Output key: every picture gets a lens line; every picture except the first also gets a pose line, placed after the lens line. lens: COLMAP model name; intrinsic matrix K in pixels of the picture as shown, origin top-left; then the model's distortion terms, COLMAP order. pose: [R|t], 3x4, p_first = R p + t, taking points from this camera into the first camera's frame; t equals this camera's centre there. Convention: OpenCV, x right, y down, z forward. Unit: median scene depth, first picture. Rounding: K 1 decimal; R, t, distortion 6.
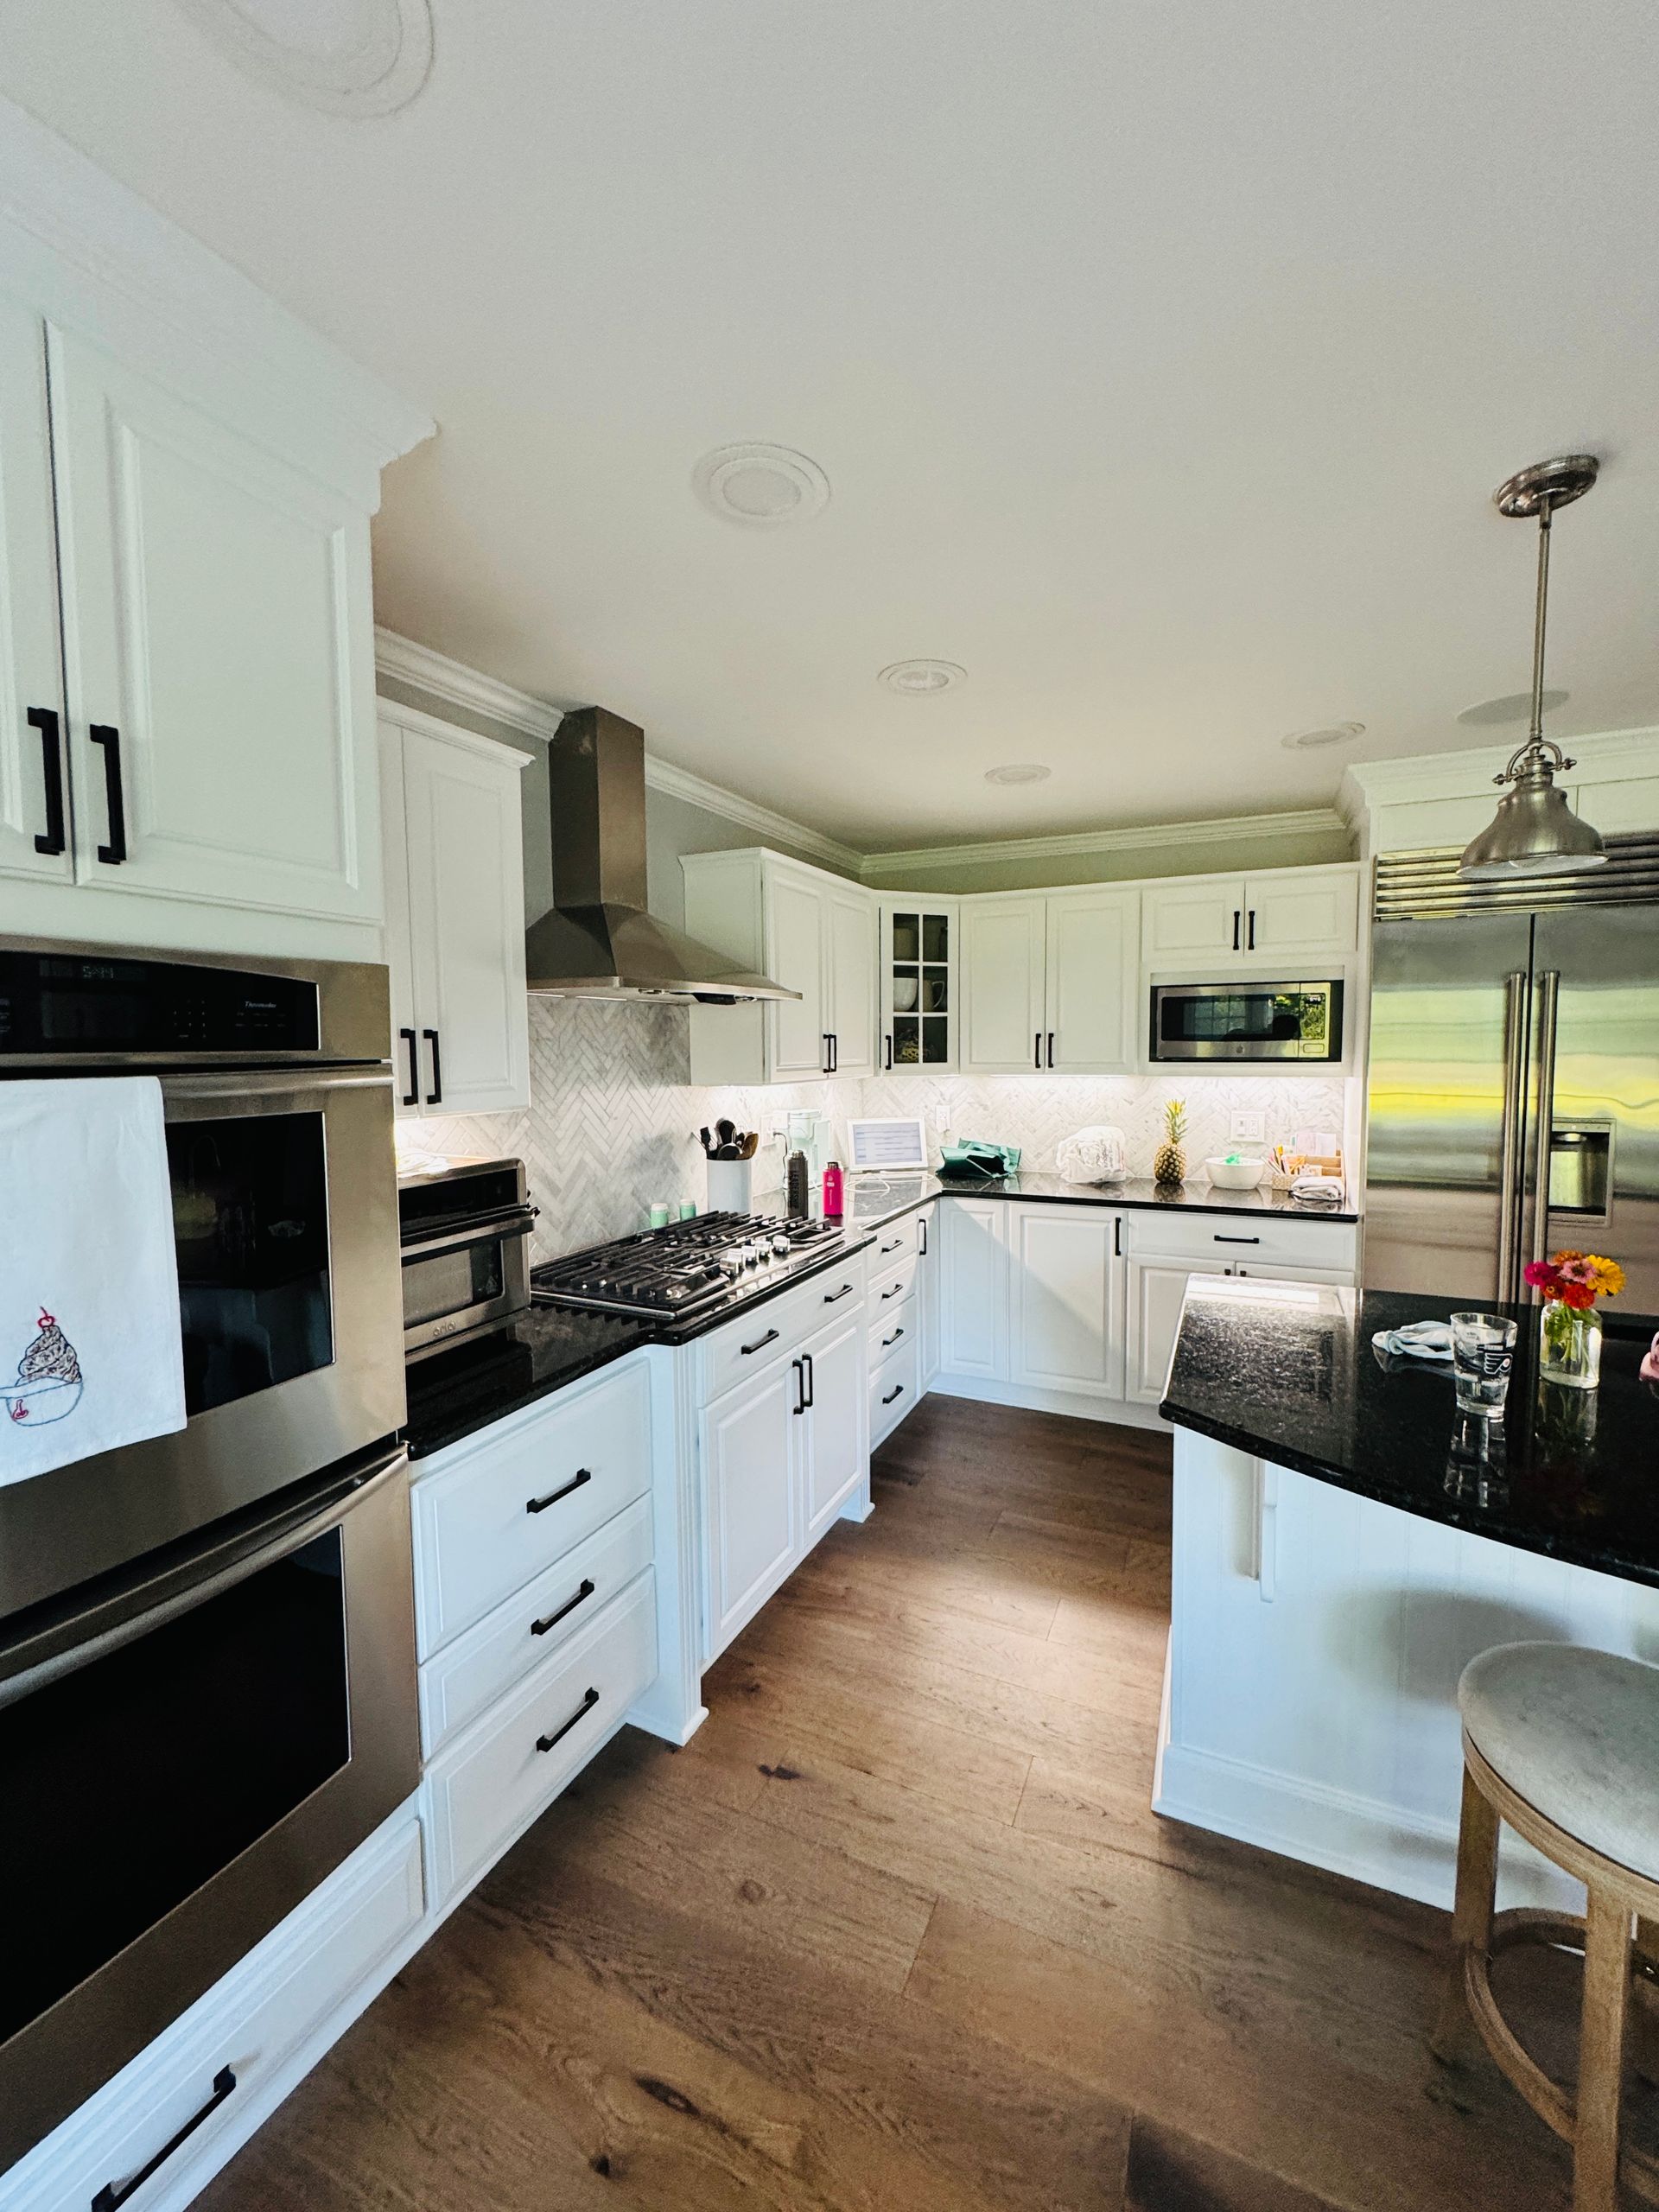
lens RADIAL K [[885.3, 0, 830.5], [0, 885.3, 1104.4], [0, 0, 1]] dist [-0.001758, 0.000719]
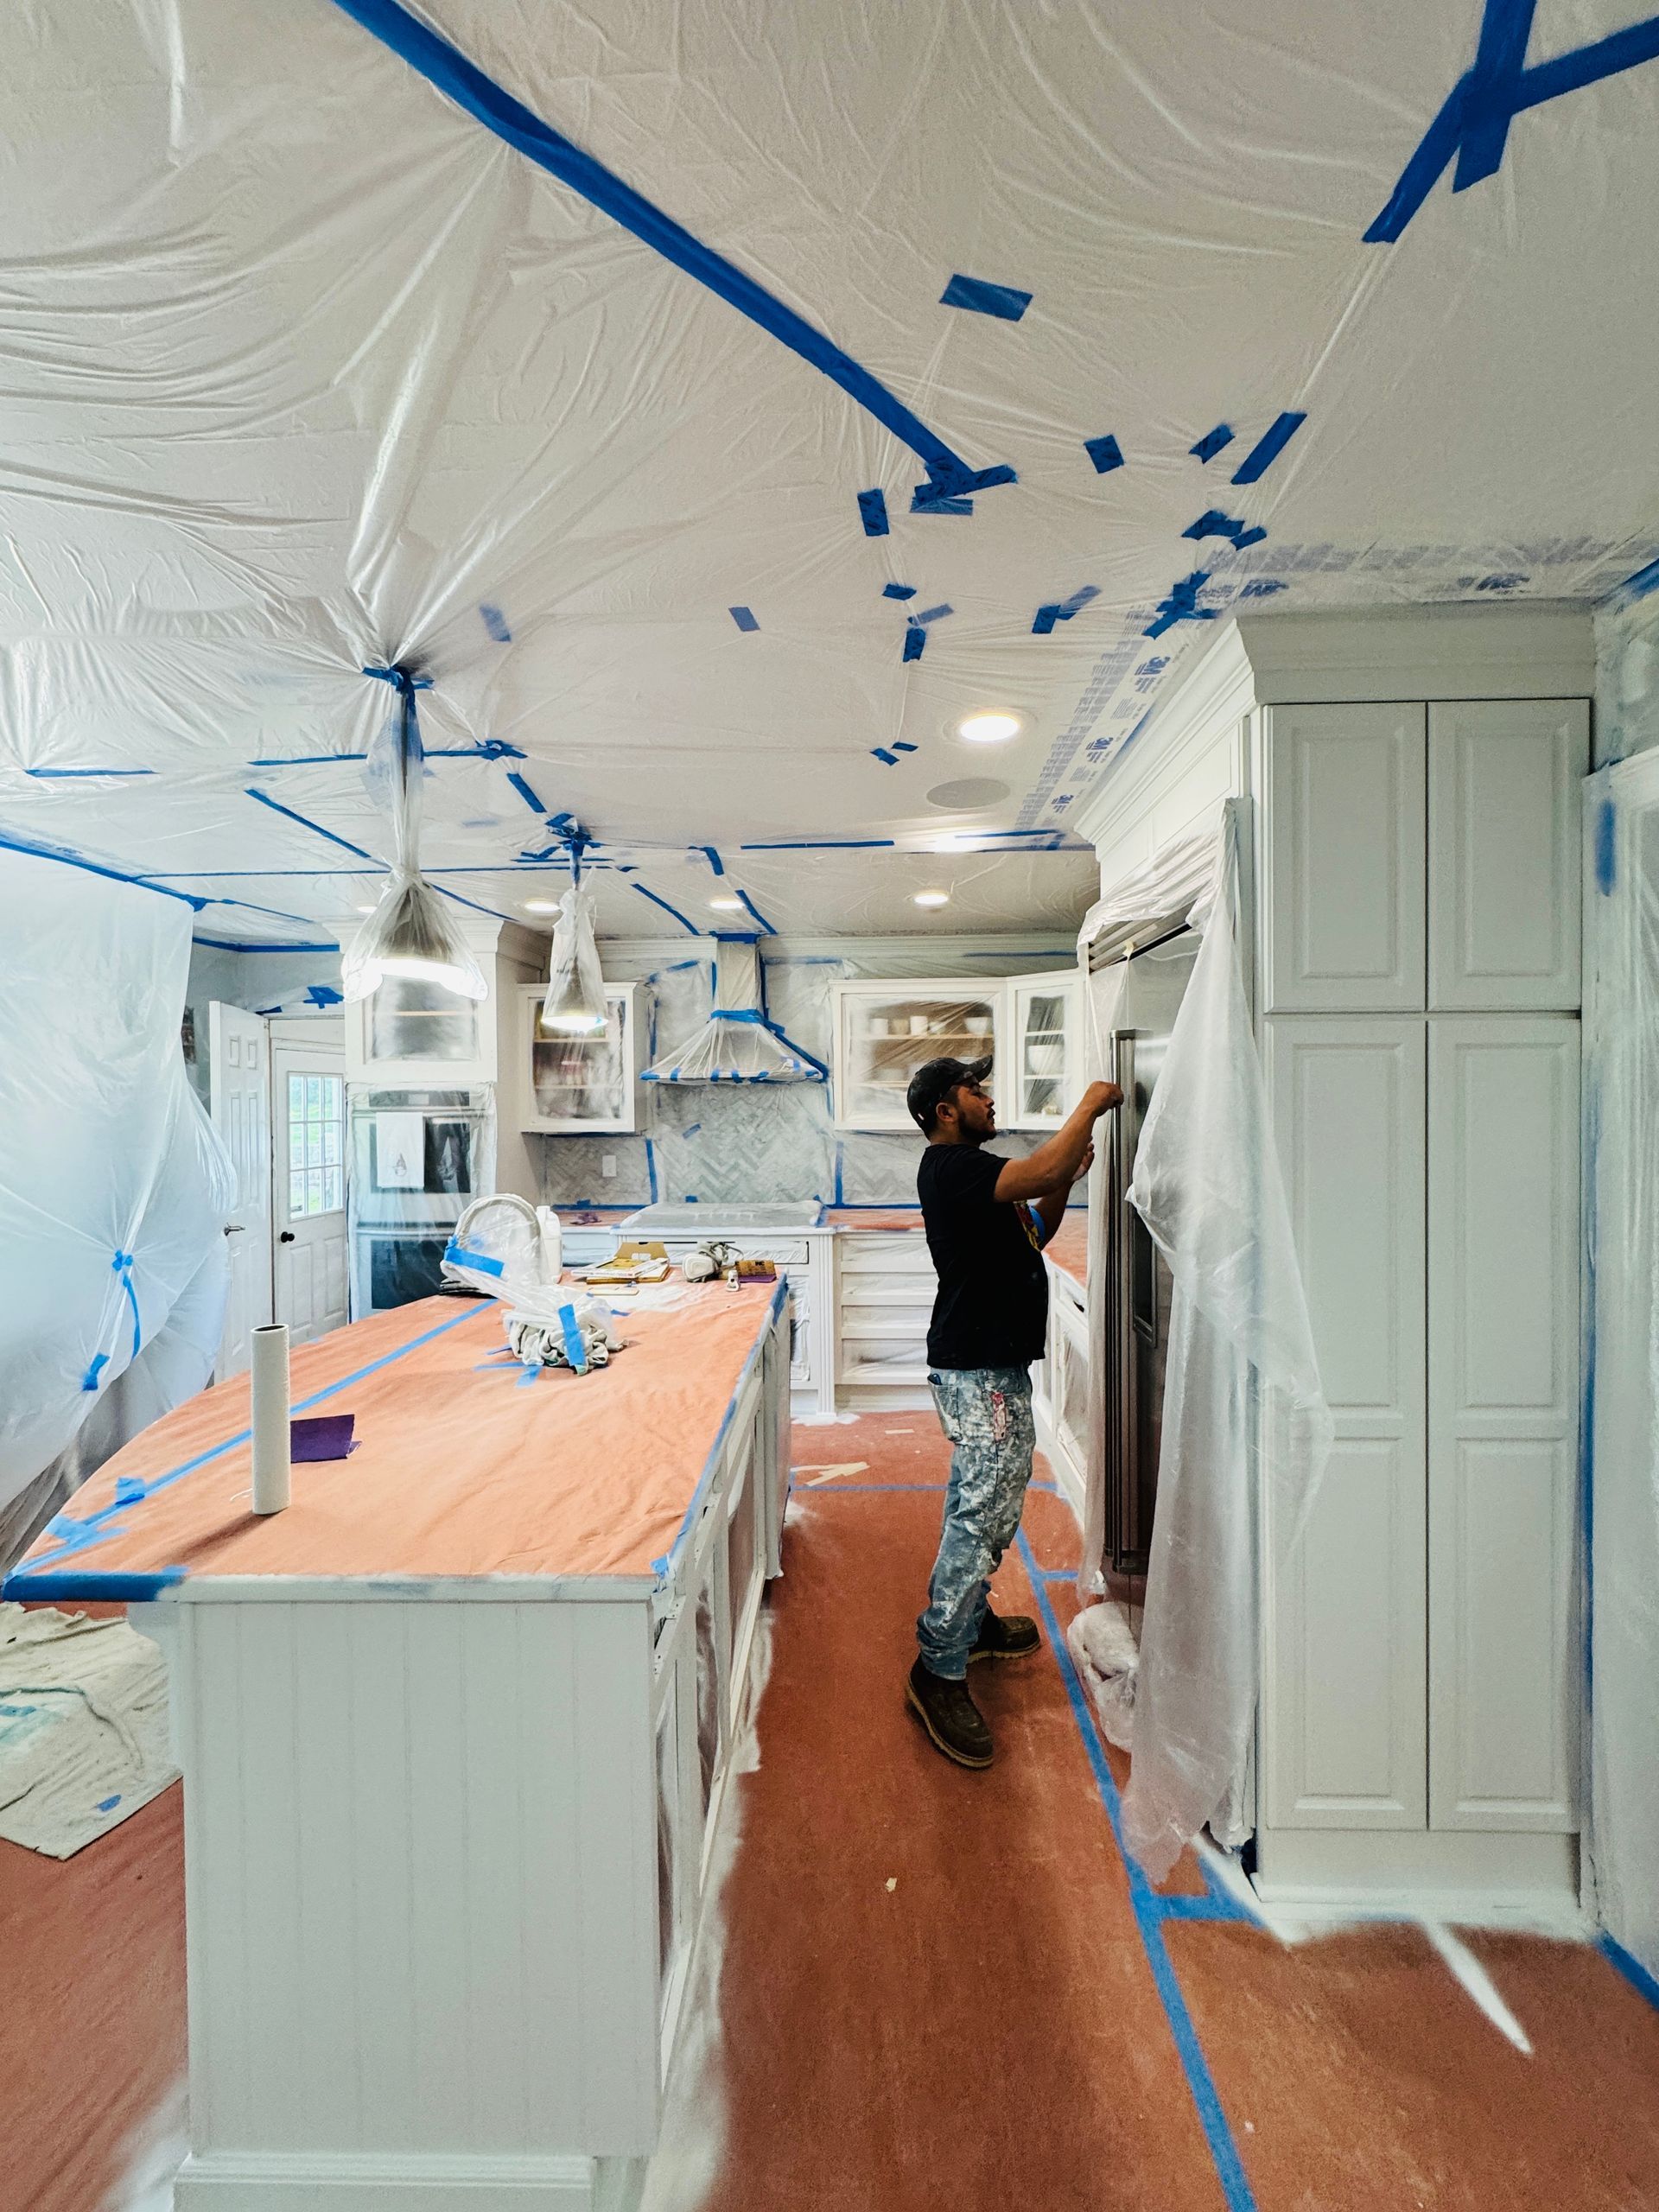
lens RADIAL K [[885.3, 0, 830.8], [0, 885.3, 1103.4], [0, 0, 1]] dist [-0.001758, 0.000719]
pose [[0.393527, 0.011738, -0.919238, 1.573977], [-0.058377, 0.998220, -0.012245, -0.053773], [0.917457, 0.058481, 0.393512, 0.430209]]
